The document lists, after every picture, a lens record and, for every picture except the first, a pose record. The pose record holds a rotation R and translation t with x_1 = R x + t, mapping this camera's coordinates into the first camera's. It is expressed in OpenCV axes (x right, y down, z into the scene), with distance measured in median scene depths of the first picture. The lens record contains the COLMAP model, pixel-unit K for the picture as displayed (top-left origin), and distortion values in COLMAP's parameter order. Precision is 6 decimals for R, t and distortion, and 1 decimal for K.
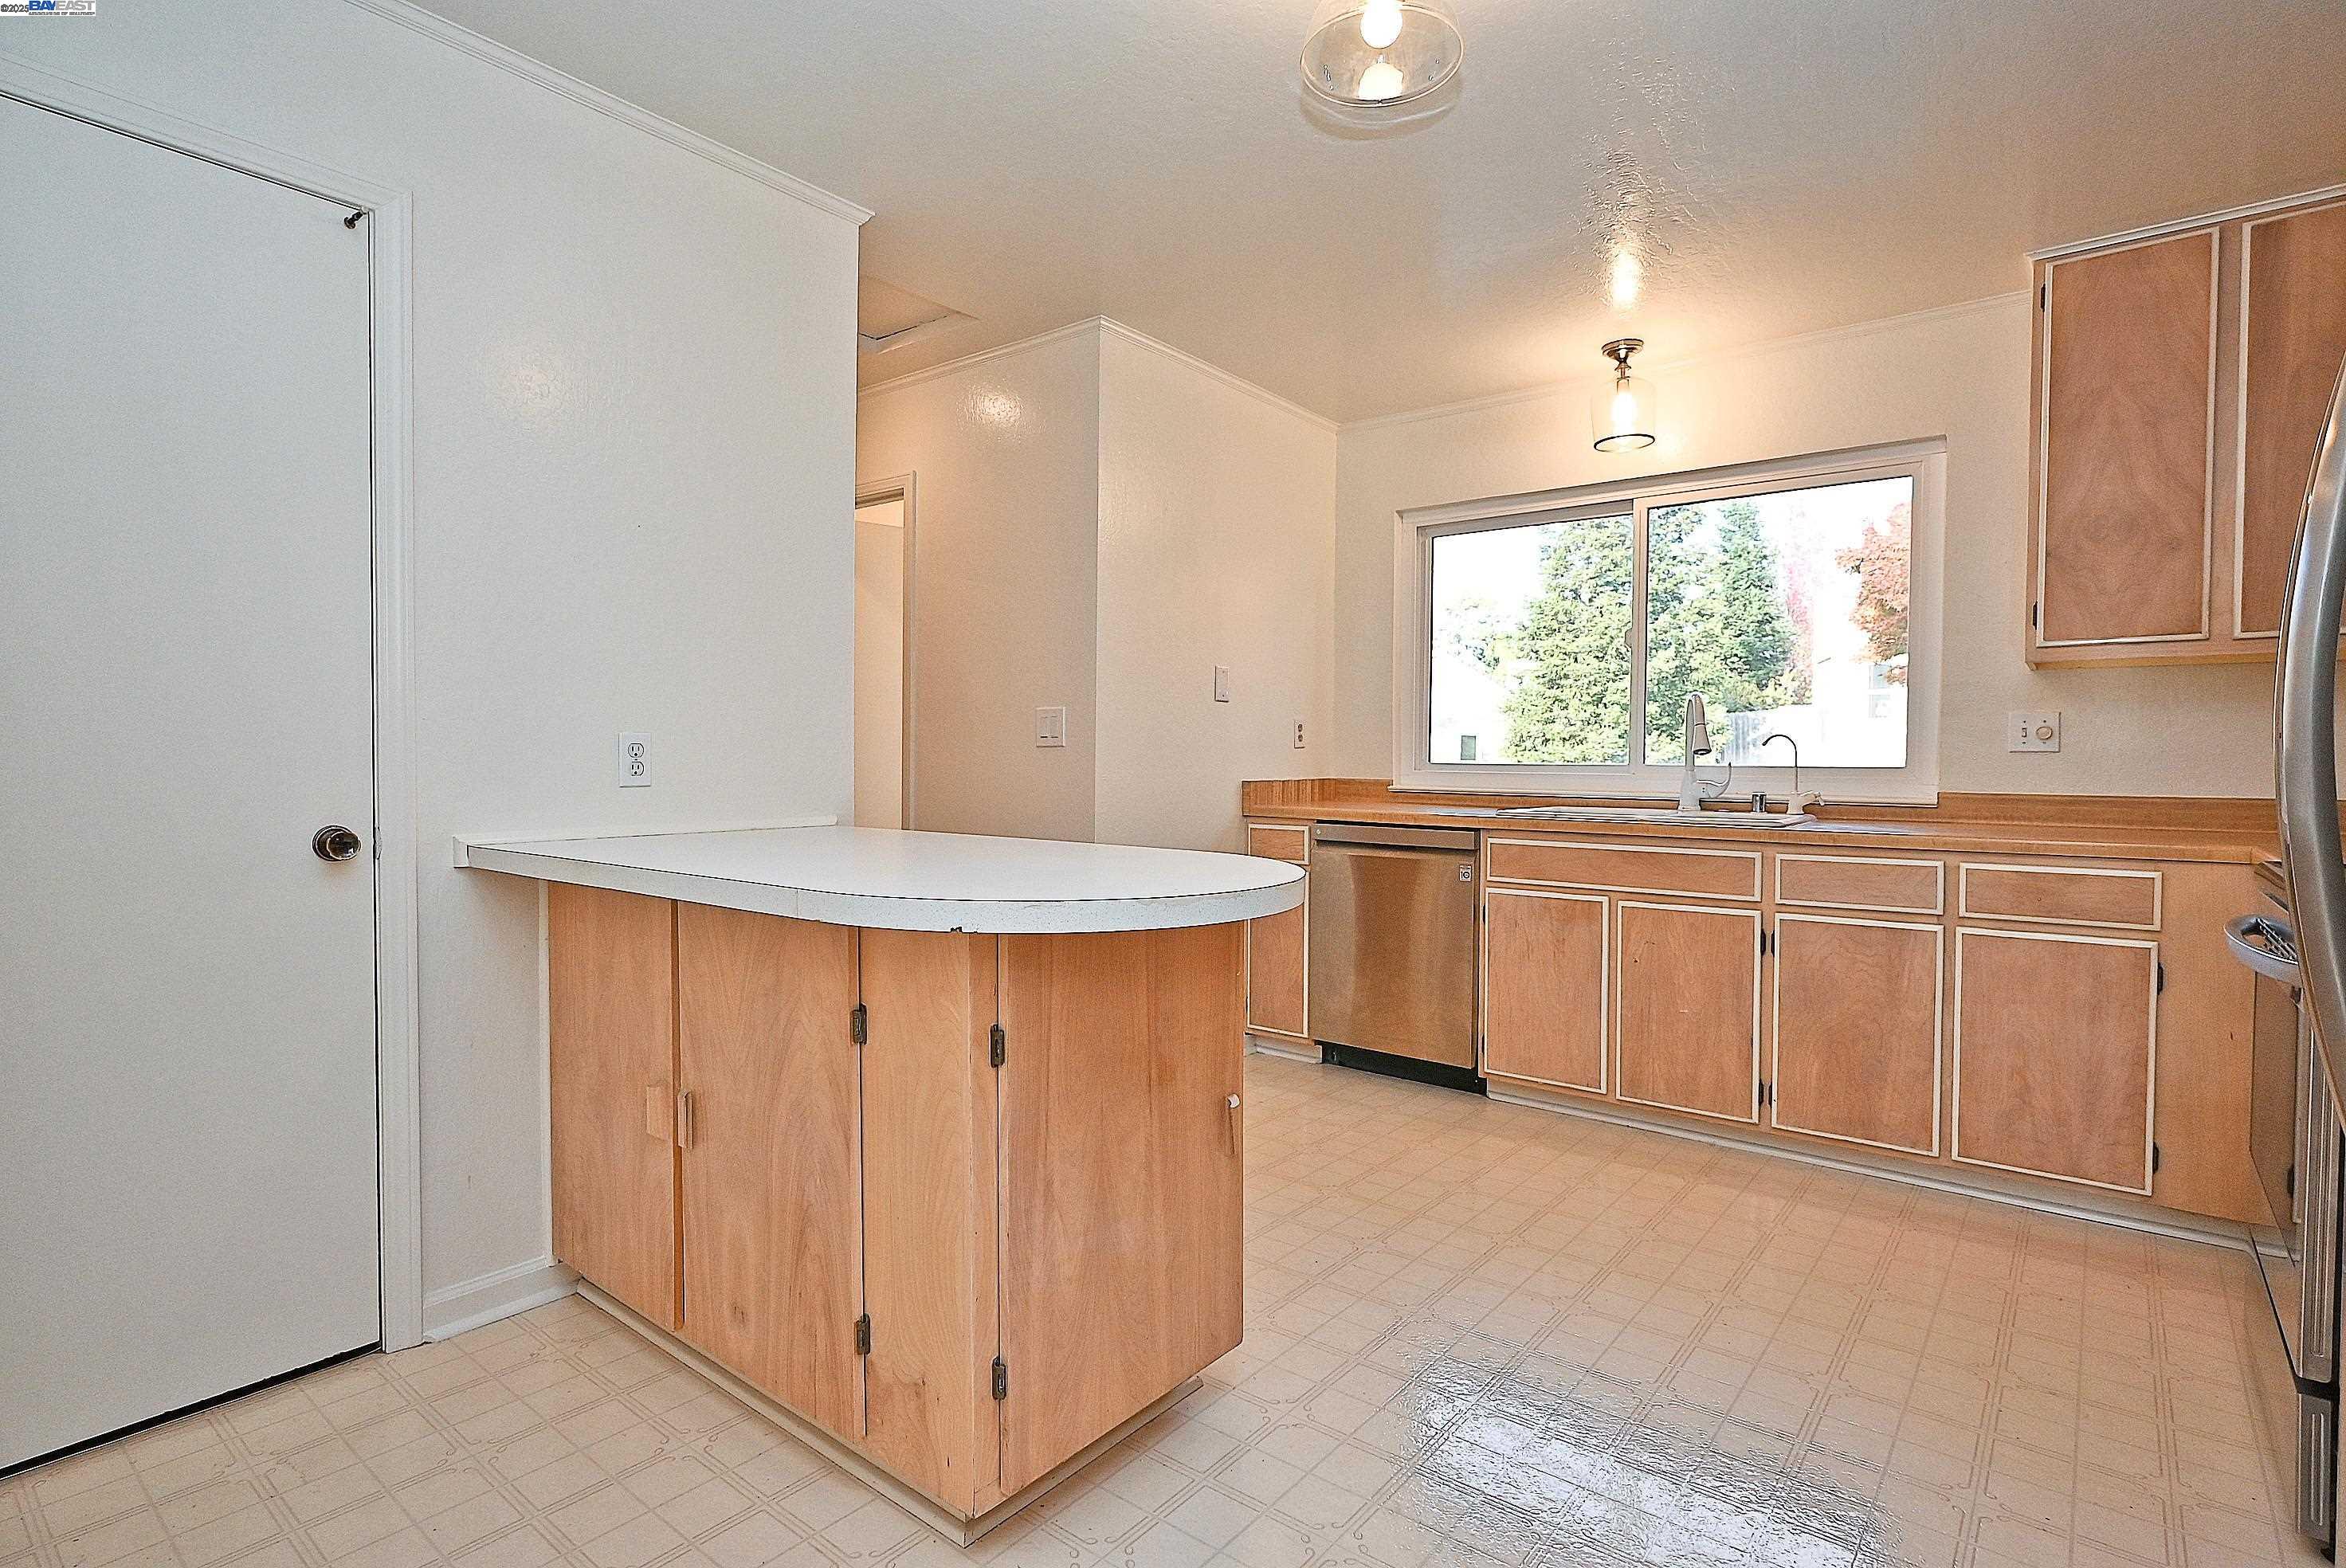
lens RADIAL K [[1163.3, 0, 1173.0], [0, 1163.3, 784.0], [0, 0, 1]] dist [0.000071, 0.001625]
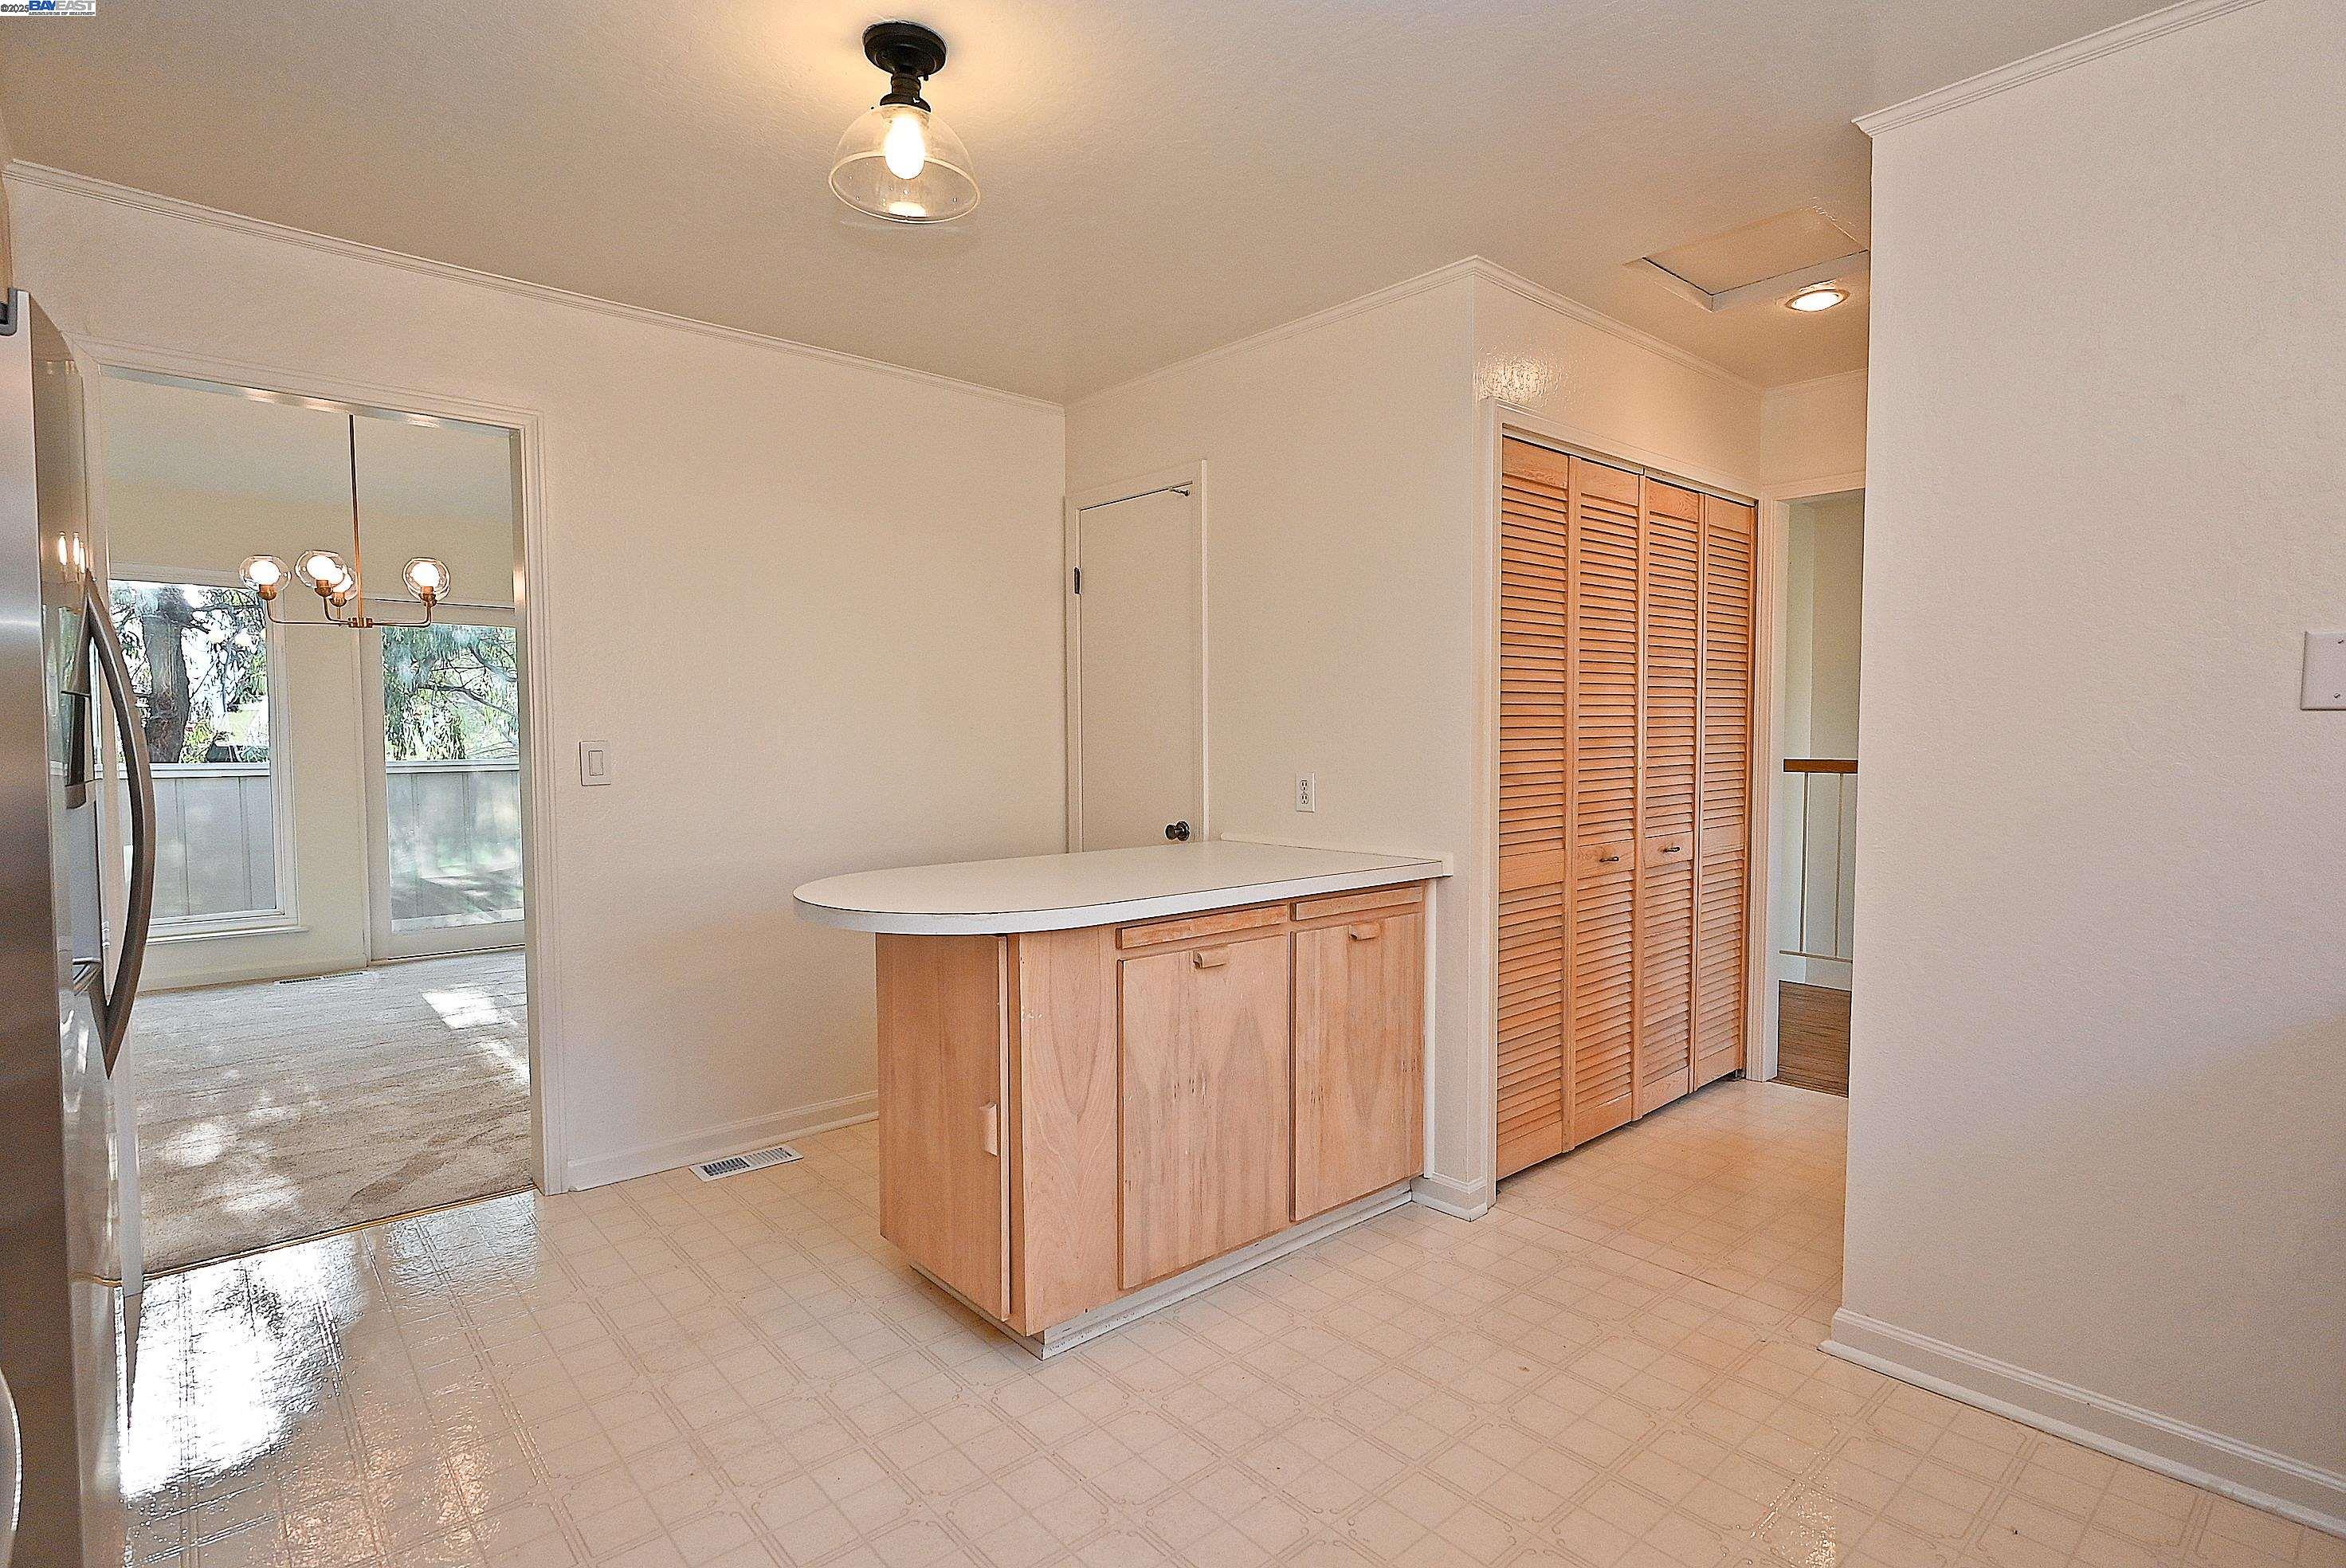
lens RADIAL K [[1175.6, 0, 1181.2], [0, 1175.6, 792.7], [0, 0, 1]] dist [-0.001216, 0.000288]
pose [[-0.174883, 0.043813, -0.983614, 0.719316], [-0.023068, 0.998553, 0.048580, -0.065710], [0.984319, 0.031186, -0.173619, 0.848390]]
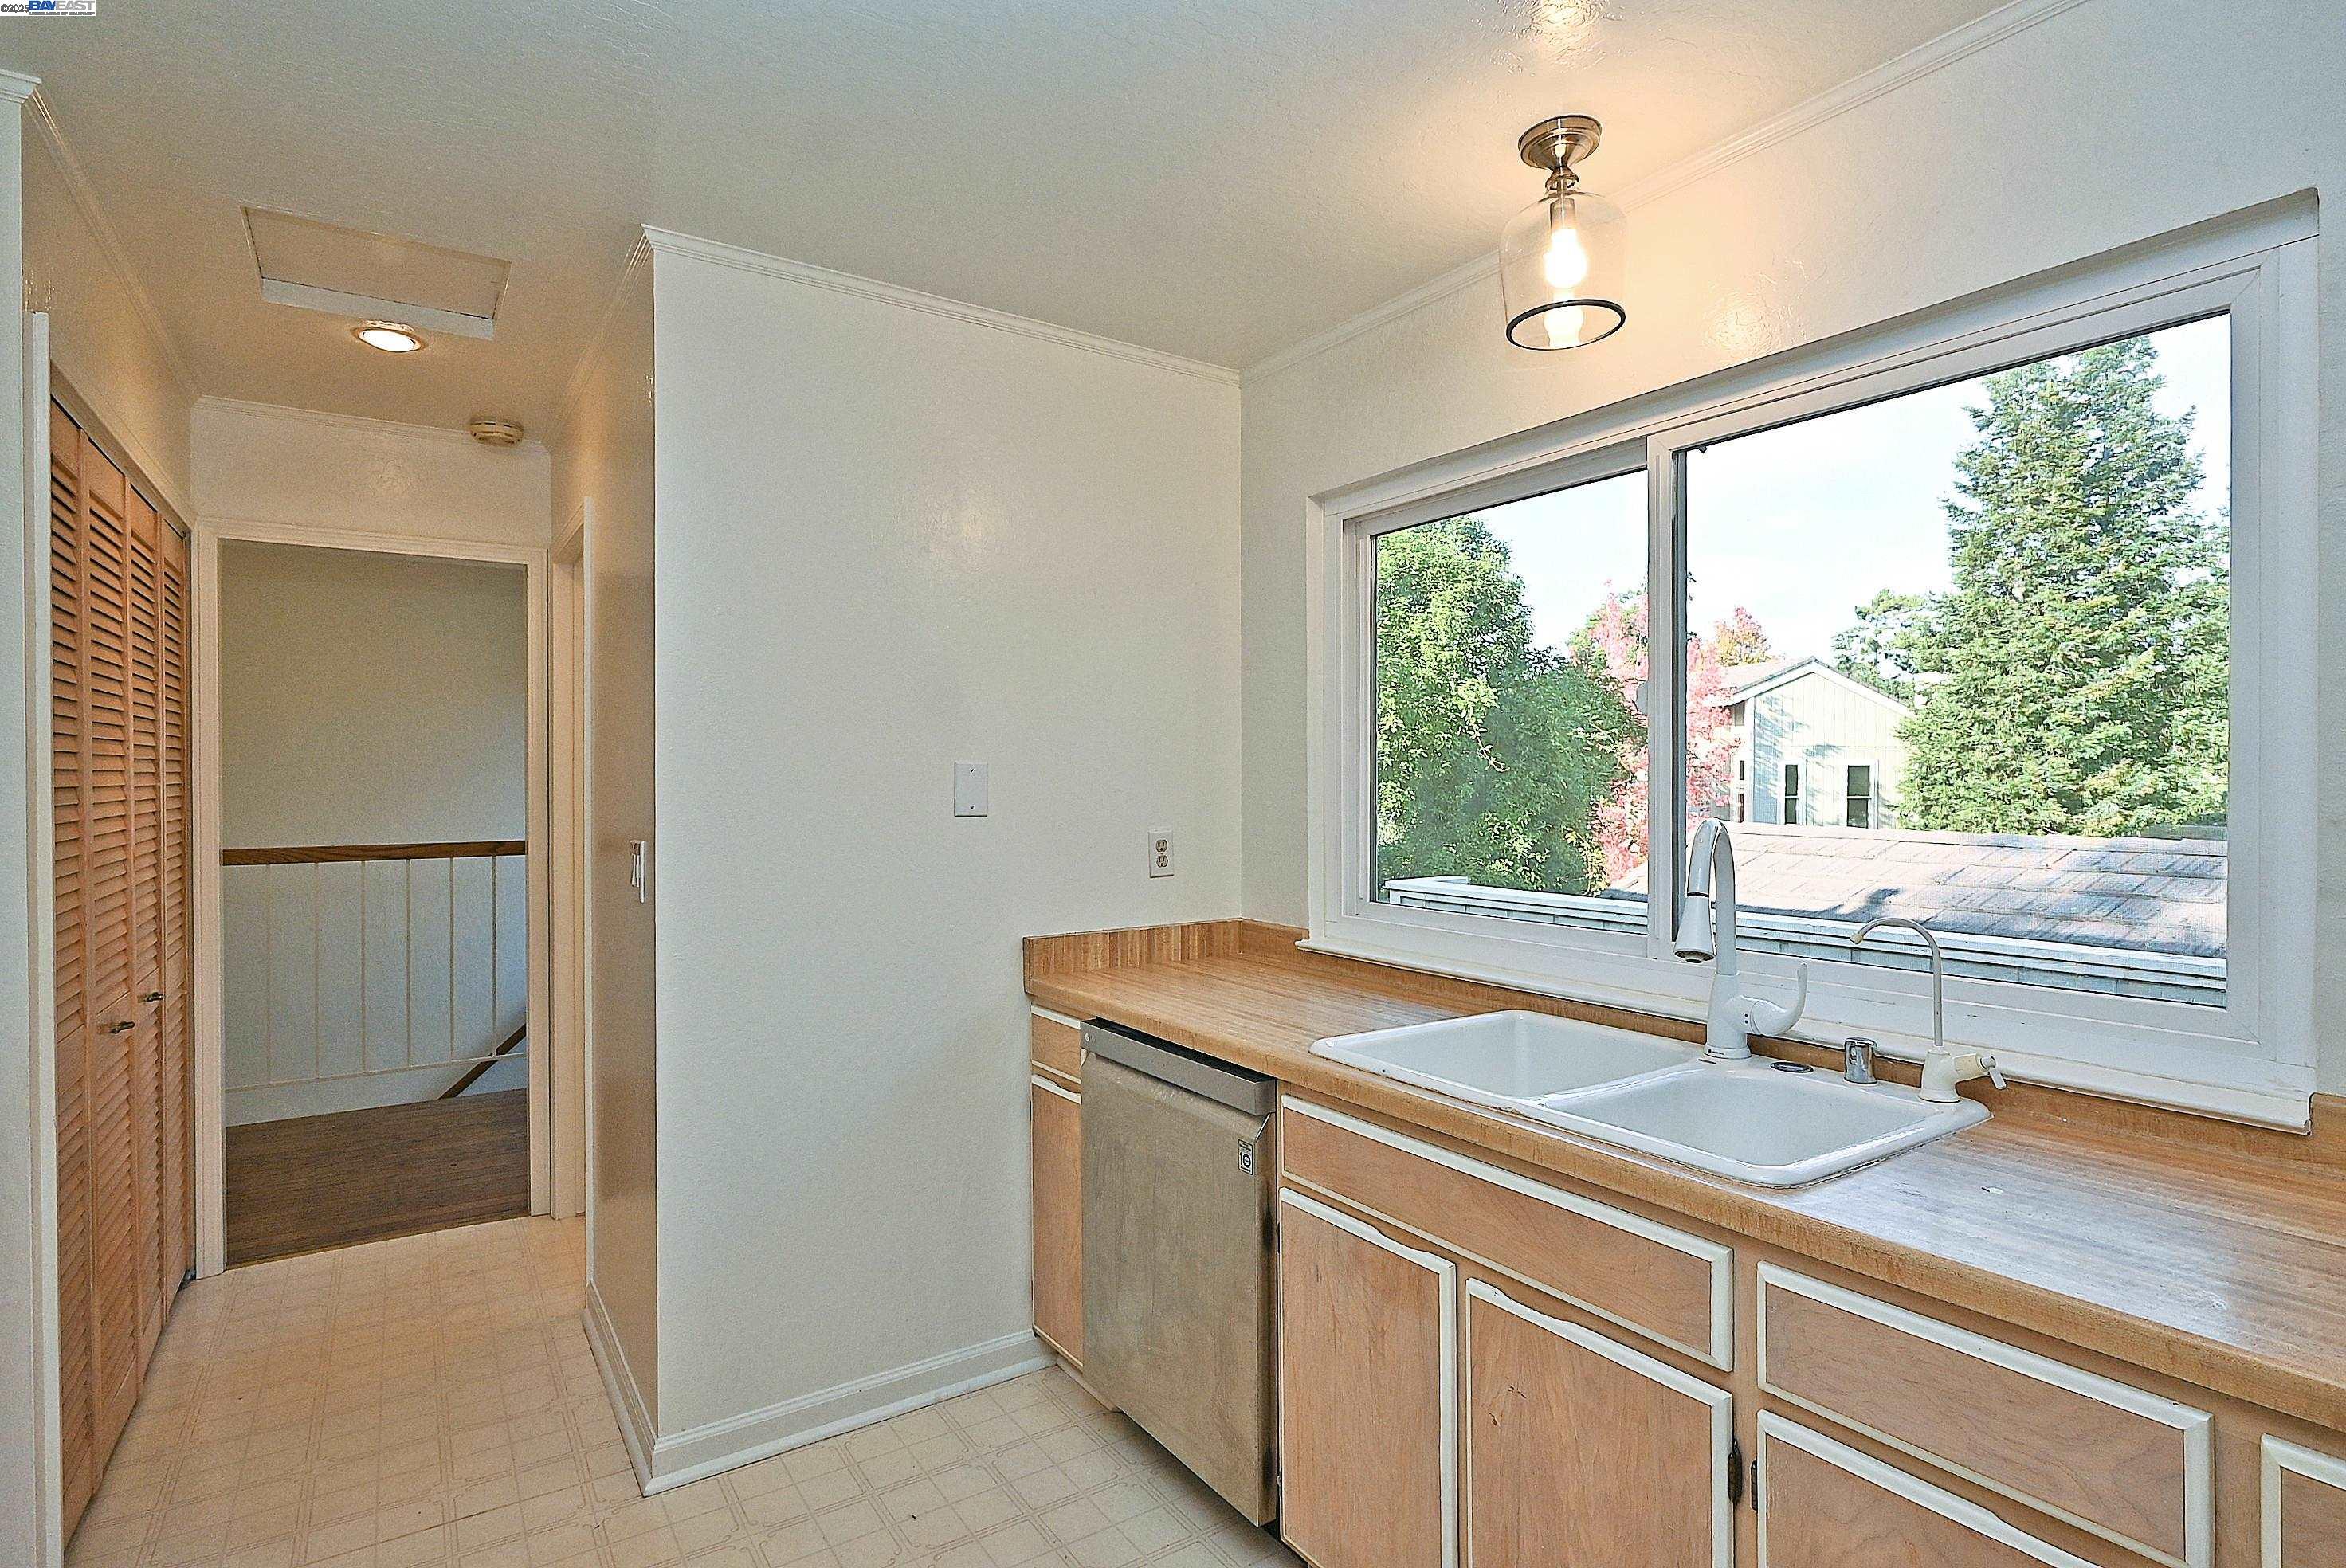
lens RADIAL K [[1175.6, 0, 1181.2], [0, 1175.6, 792.7], [0, 0, 1]] dist [-0.001216, 0.000288]
pose [[0.953270, -0.004837, -0.302080, 0.449261], [0.000255, 0.999884, -0.015206, -0.095864], [0.302118, 0.014418, 0.953161, 0.548952]]
